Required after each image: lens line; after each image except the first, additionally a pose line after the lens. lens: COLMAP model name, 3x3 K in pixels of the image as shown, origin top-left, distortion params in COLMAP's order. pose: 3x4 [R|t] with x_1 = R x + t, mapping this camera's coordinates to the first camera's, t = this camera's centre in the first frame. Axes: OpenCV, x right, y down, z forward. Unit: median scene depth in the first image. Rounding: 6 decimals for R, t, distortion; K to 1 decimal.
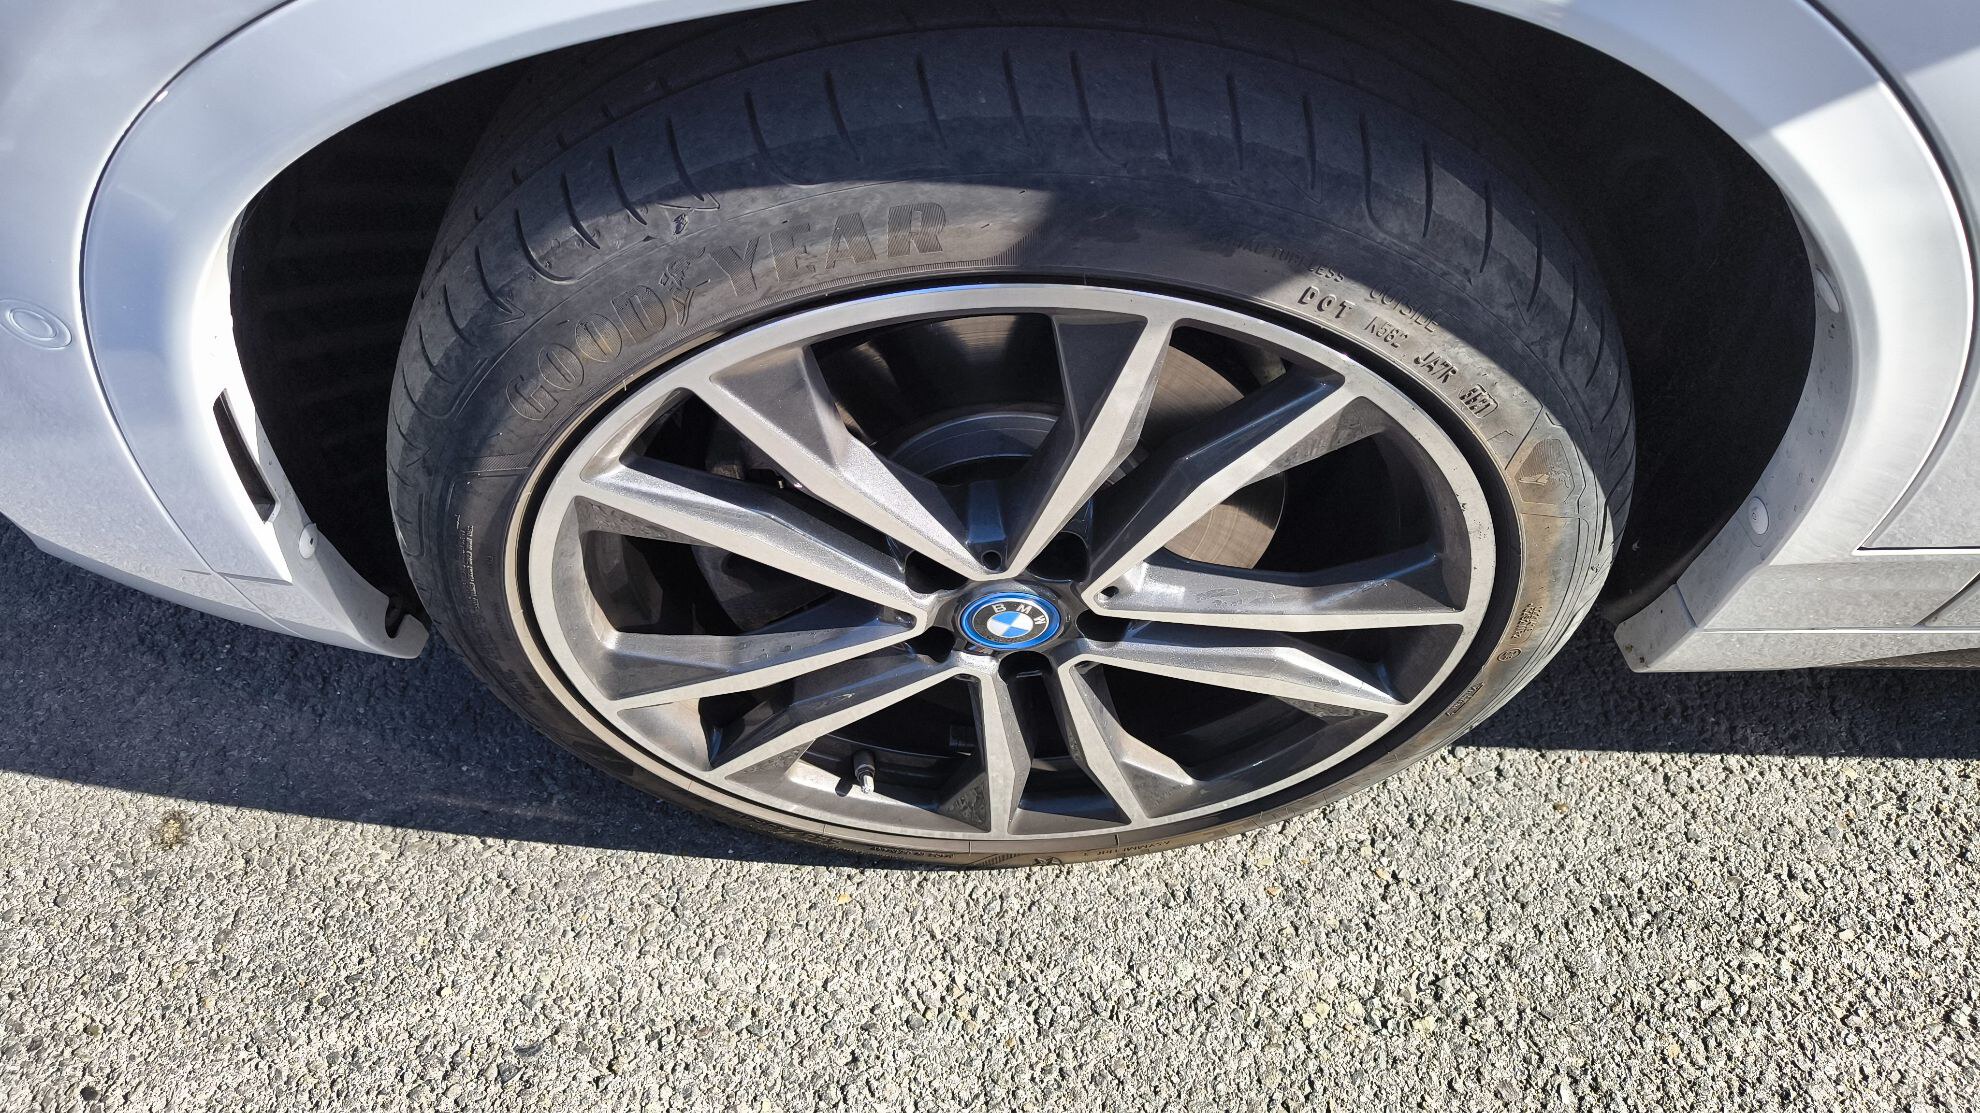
lens RADIAL K [[1395.4, 0, 990.0], [0, 1395.4, 556.5], [0, 0, 1]] dist [0.053468, -0.046533]
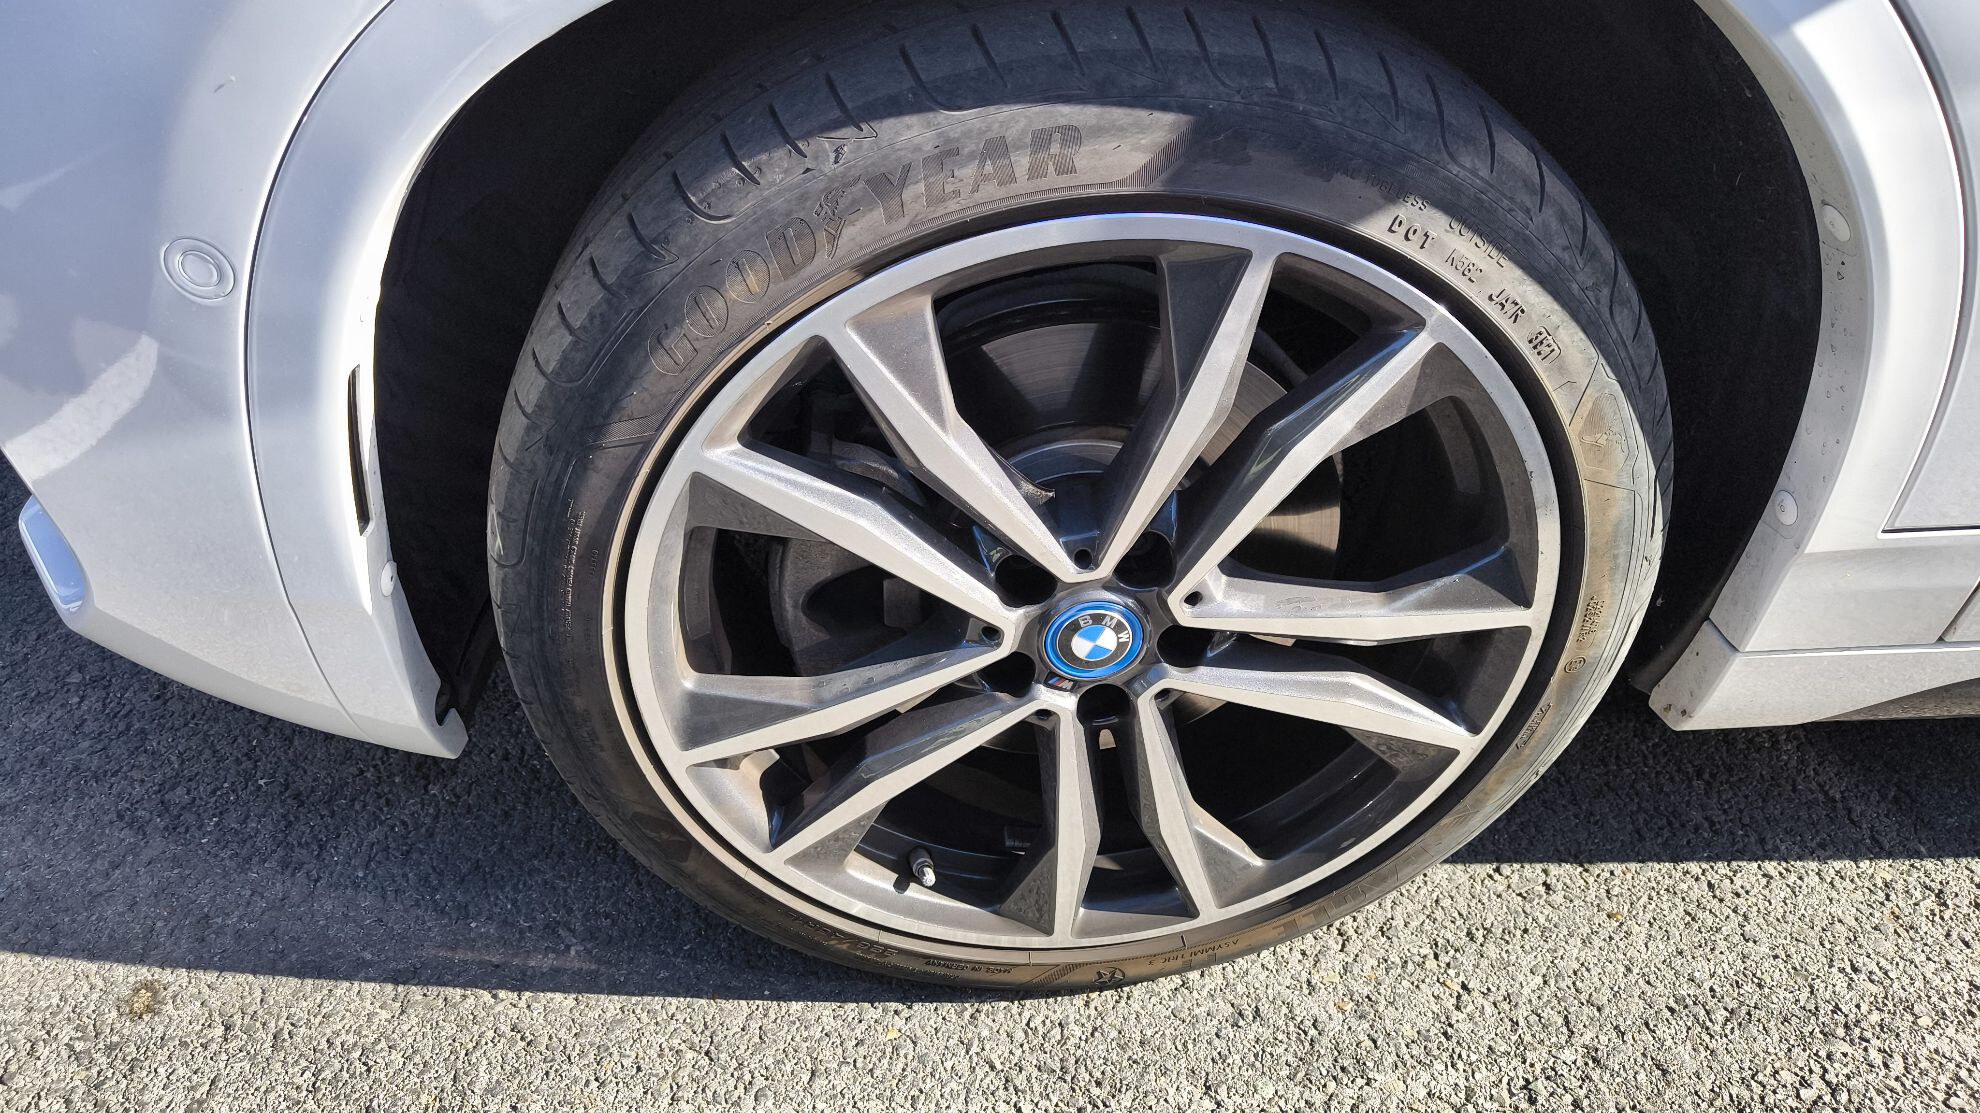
lens RADIAL K [[1396.8, 0, 990.0], [0, 1396.8, 556.5], [0, 0, 1]] dist [0.038472, -0.022424]
pose [[0.996889, -0.019160, 0.076455, -0.109019], [0.040418, 0.957024, -0.287177, 0.219272], [-0.067667, 0.289374, 0.954821, 0.017038]]
